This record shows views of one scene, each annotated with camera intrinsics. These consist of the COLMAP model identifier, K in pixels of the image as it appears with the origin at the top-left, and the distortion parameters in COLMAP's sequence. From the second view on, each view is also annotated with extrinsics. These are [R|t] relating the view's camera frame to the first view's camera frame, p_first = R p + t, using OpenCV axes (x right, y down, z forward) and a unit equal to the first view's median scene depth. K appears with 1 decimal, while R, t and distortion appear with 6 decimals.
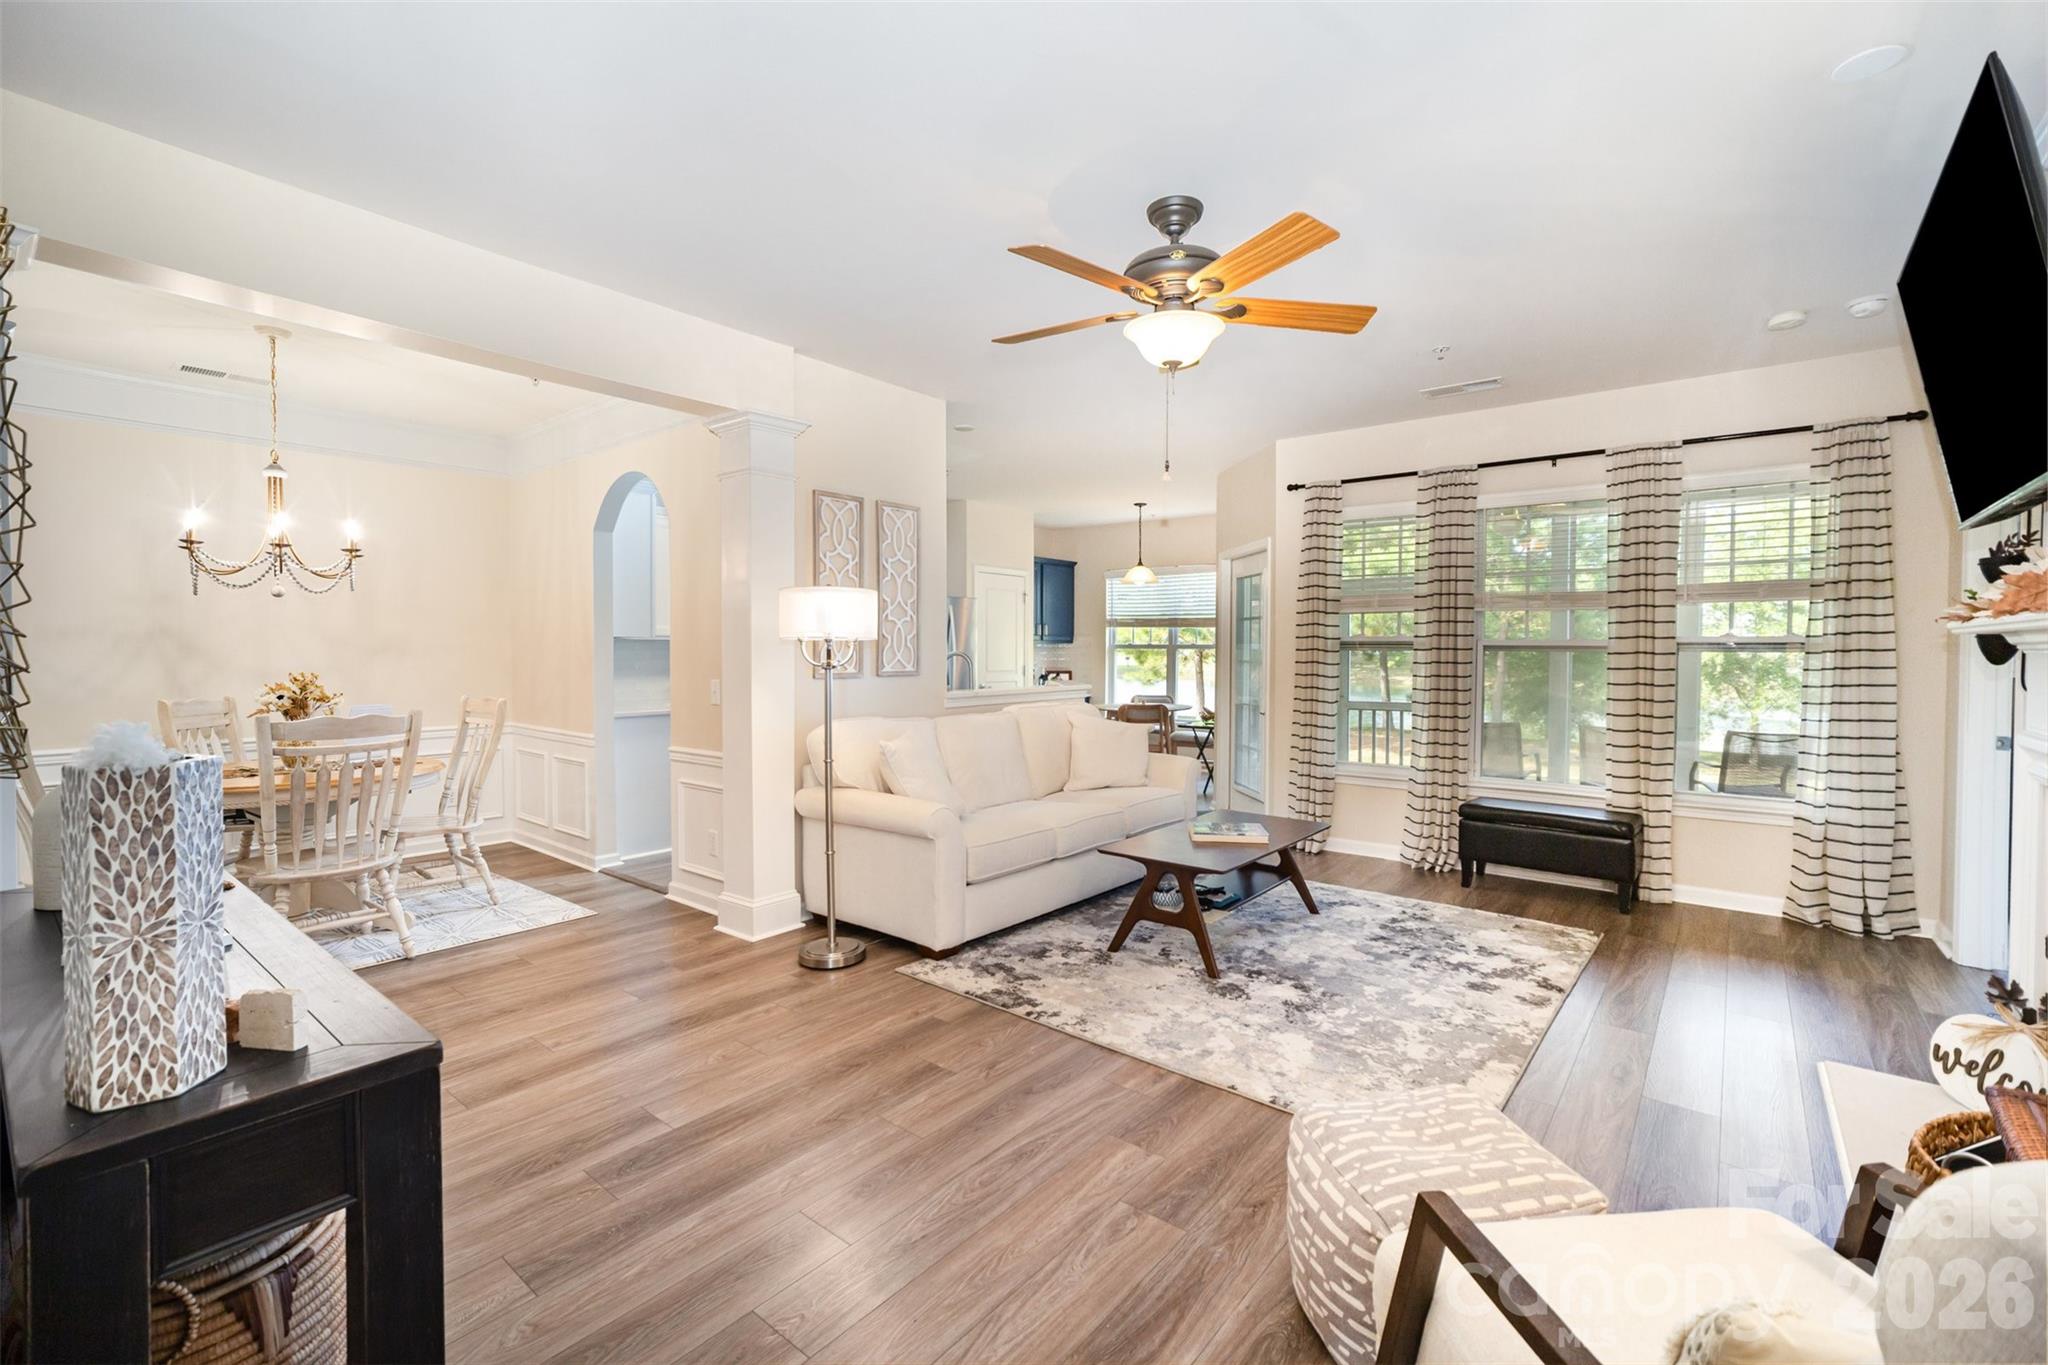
lens RADIAL K [[862.5, 0, 1012.3], [0, 862.5, 656.8], [0, 0, 1]] dist [-0.027248, 0.012180]
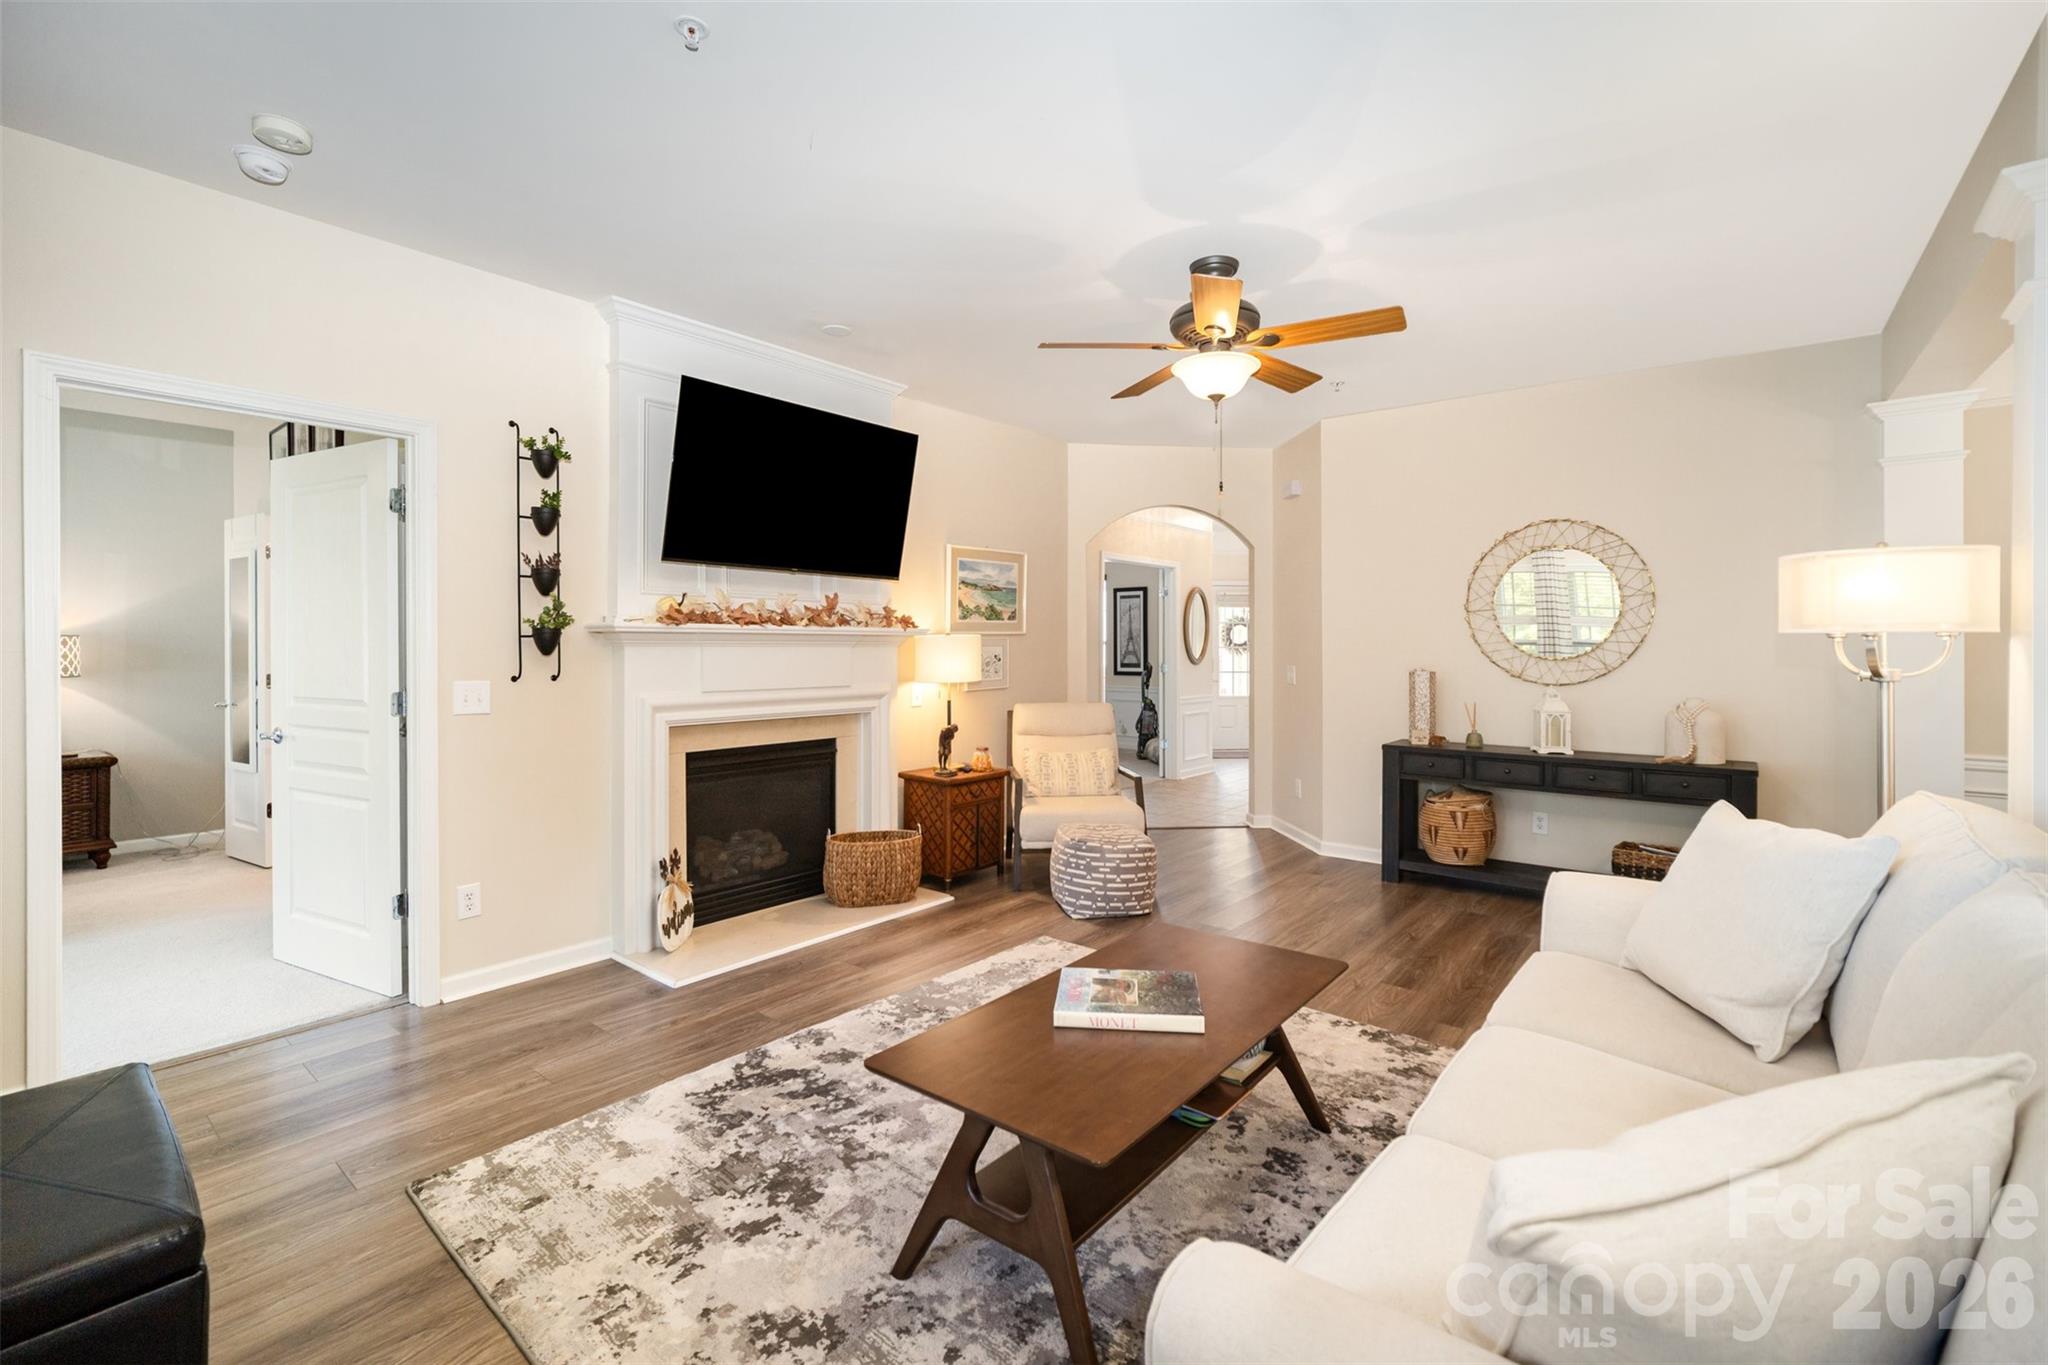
lens RADIAL K [[925.7, 0, 1020.2], [0, 925.7, 640.3], [0, 0, 1]] dist [-0.019205, 0.011680]
pose [[-0.999849, -0.001968, -0.017249, 0.375002], [-0.002000, 0.999996, 0.001849, -0.013381], [0.017245, 0.001883, -0.999850, 1.799102]]
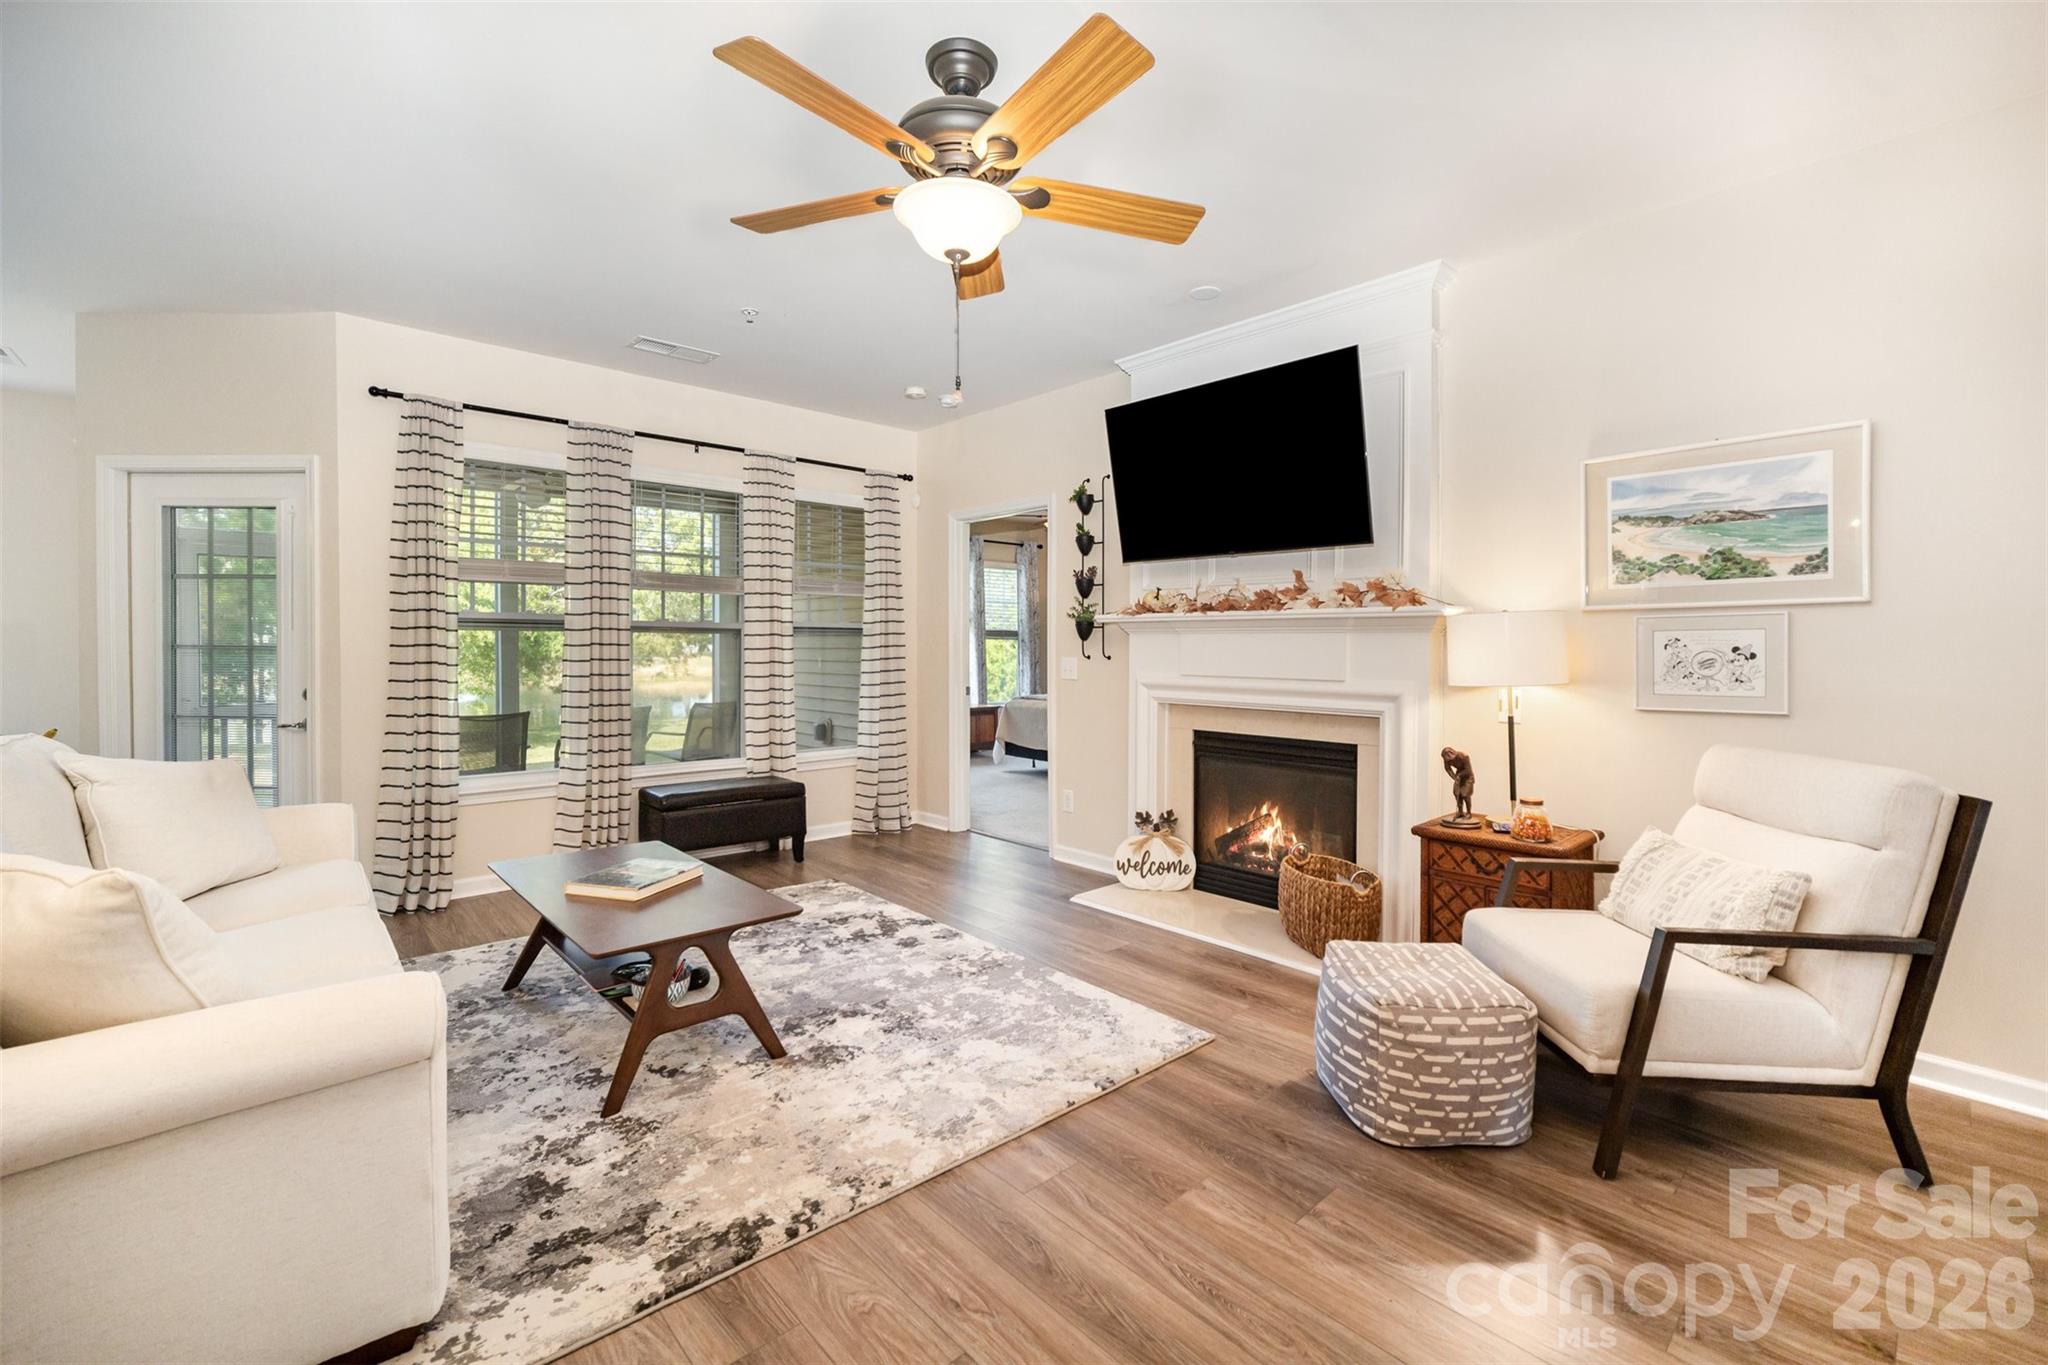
lens RADIAL K [[862.5, 0, 1012.3], [0, 862.5, 656.8], [0, 0, 1]] dist [-0.027248, 0.012180]
pose [[0.146962, -0.015410, 0.989022, -0.471631], [0.003953, 0.999880, 0.014992, 0.011182], [-0.989134, 0.001707, 0.147005, 0.679650]]
